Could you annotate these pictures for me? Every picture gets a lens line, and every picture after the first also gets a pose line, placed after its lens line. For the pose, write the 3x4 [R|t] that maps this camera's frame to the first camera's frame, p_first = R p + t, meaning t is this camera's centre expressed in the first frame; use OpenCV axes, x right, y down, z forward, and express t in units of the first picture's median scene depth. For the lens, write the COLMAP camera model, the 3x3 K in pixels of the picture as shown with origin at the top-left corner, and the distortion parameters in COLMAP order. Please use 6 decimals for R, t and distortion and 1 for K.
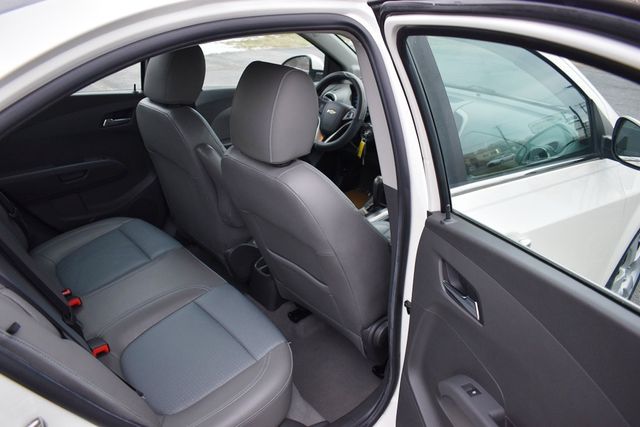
lens RADIAL K [[496.1, 0, 320.0], [0, 496.1, 213.5], [0, 0, 1]] dist [-0.091296, 0.012202]
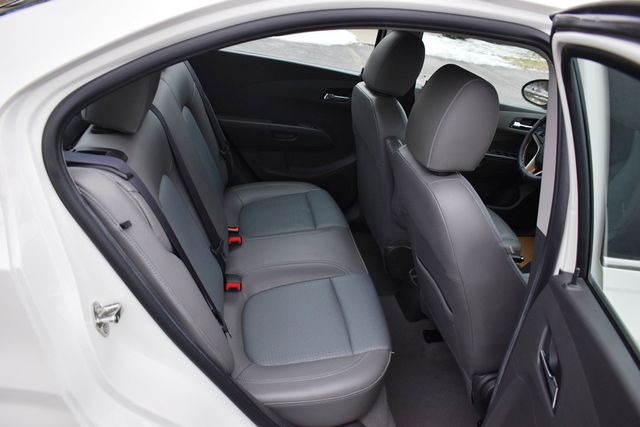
lens RADIAL K [[496.1, 0, 320.0], [0, 496.1, 213.5], [0, 0, 1]] dist [-0.091296, 0.012202]
pose [[0.845722, 0.317377, -0.428983, 0.113167], [-0.321982, 0.944576, 0.064058, -0.008647], [0.425538, 0.083950, 0.901038, 0.037497]]
